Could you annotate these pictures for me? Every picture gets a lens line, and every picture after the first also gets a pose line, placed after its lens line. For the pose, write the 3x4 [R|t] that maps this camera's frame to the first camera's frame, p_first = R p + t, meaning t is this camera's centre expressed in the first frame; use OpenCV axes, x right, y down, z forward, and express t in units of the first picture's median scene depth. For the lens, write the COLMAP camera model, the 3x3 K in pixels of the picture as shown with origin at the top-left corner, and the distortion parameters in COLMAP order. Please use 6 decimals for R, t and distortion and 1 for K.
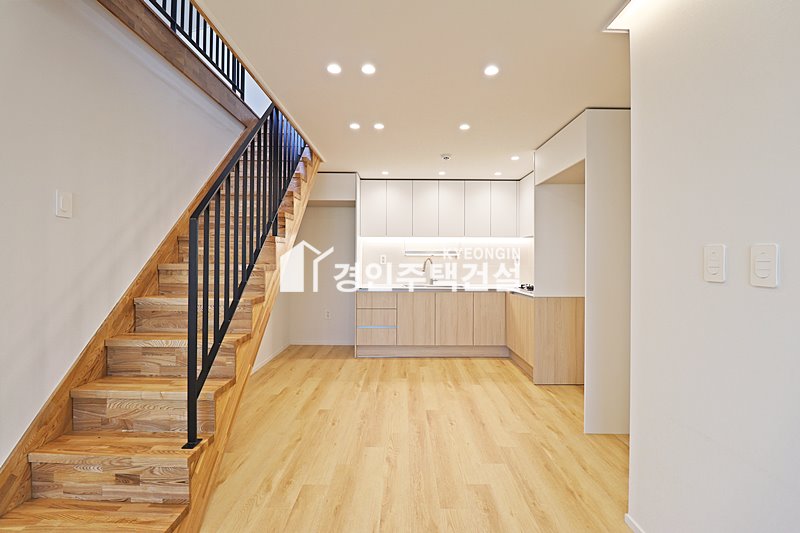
lens RADIAL K [[368.8, 0, 403.3], [0, 368.8, 259.2], [0, 0, 1]] dist [-0.001052, -0.015670]
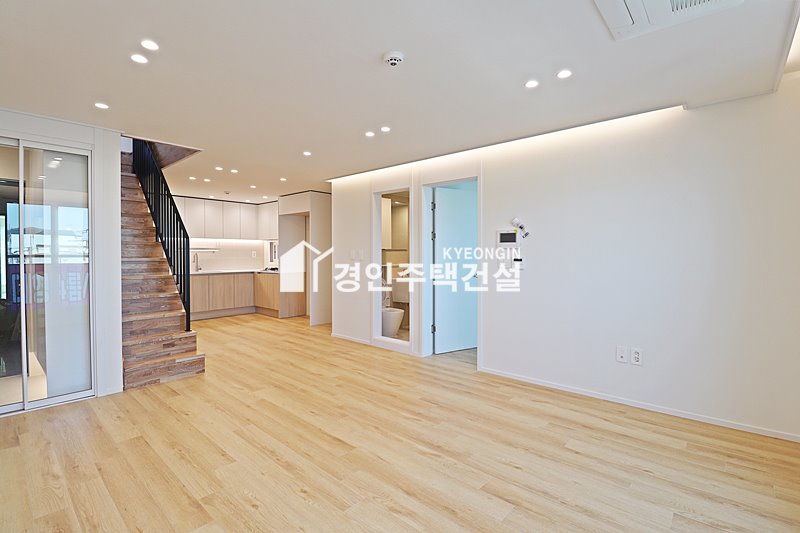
lens RADIAL K [[368.8, 0, 403.3], [0, 368.8, 259.2], [0, 0, 1]] dist [-0.001052, -0.015670]
pose [[0.665278, -0.017648, 0.746387, -0.974014], [0.002233, 0.999763, 0.021649, -0.014903], [-0.746592, -0.012736, 0.665160, -1.143435]]
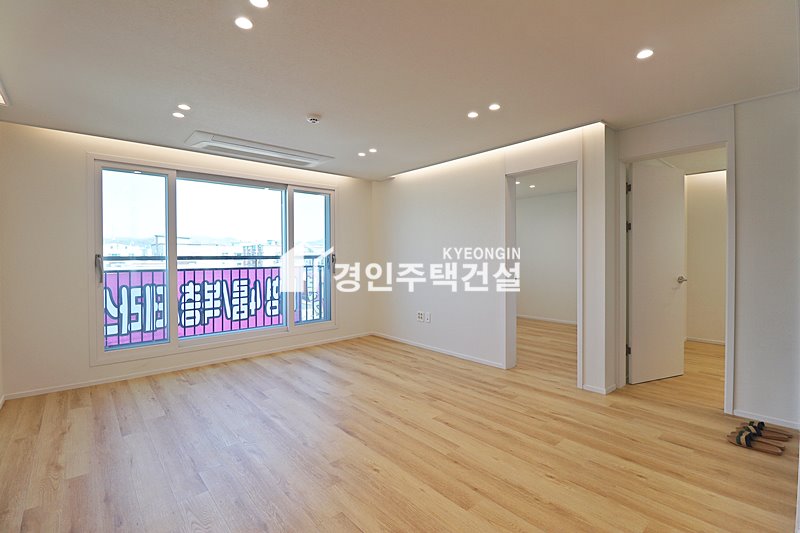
lens RADIAL K [[368.8, 0, 403.3], [0, 368.8, 259.2], [0, 0, 1]] dist [-0.001052, -0.015670]
pose [[-0.750020, 0.005223, -0.661394, 0.218282], [0.002681, 0.999985, 0.004857, 0.006223], [0.661410, 0.001870, -0.750023, 0.531252]]
